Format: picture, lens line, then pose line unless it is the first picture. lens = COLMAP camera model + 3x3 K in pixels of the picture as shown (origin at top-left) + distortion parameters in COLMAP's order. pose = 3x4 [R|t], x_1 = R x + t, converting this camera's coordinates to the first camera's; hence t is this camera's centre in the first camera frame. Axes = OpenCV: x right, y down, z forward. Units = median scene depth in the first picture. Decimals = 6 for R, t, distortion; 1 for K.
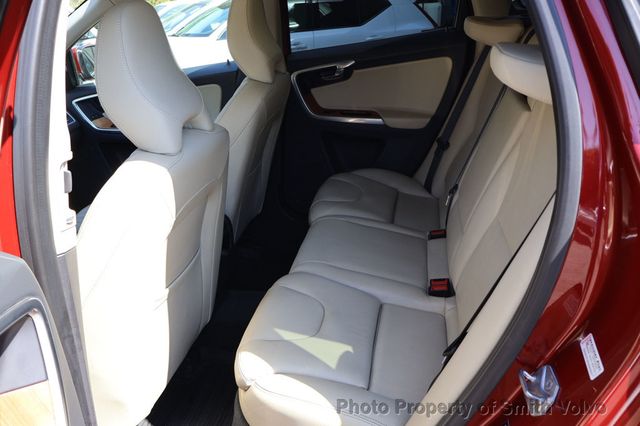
lens RADIAL K [[543.2, 0, 320.3], [0, 543.2, 213.6], [0, 0, 1]] dist [0.009791, -0.015398]
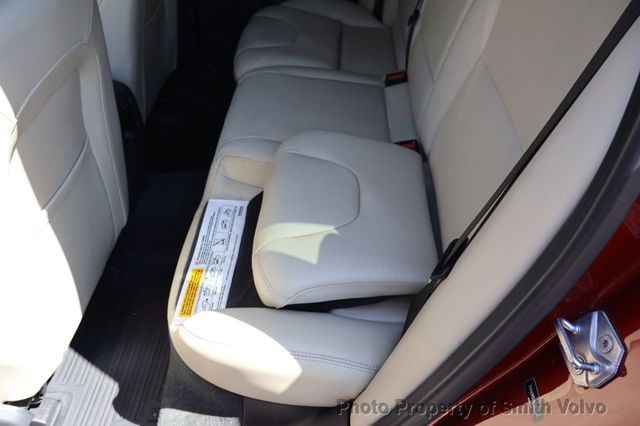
lens RADIAL K [[543.2, 0, 319.9], [0, 543.2, 211.1], [0, 0, 1]] dist [0.009791, -0.015398]
pose [[0.989054, -0.129698, 0.070356, 0.022256], [0.102811, 0.947780, 0.301899, -0.029519], [-0.105837, -0.291361, 0.950740, 0.190120]]
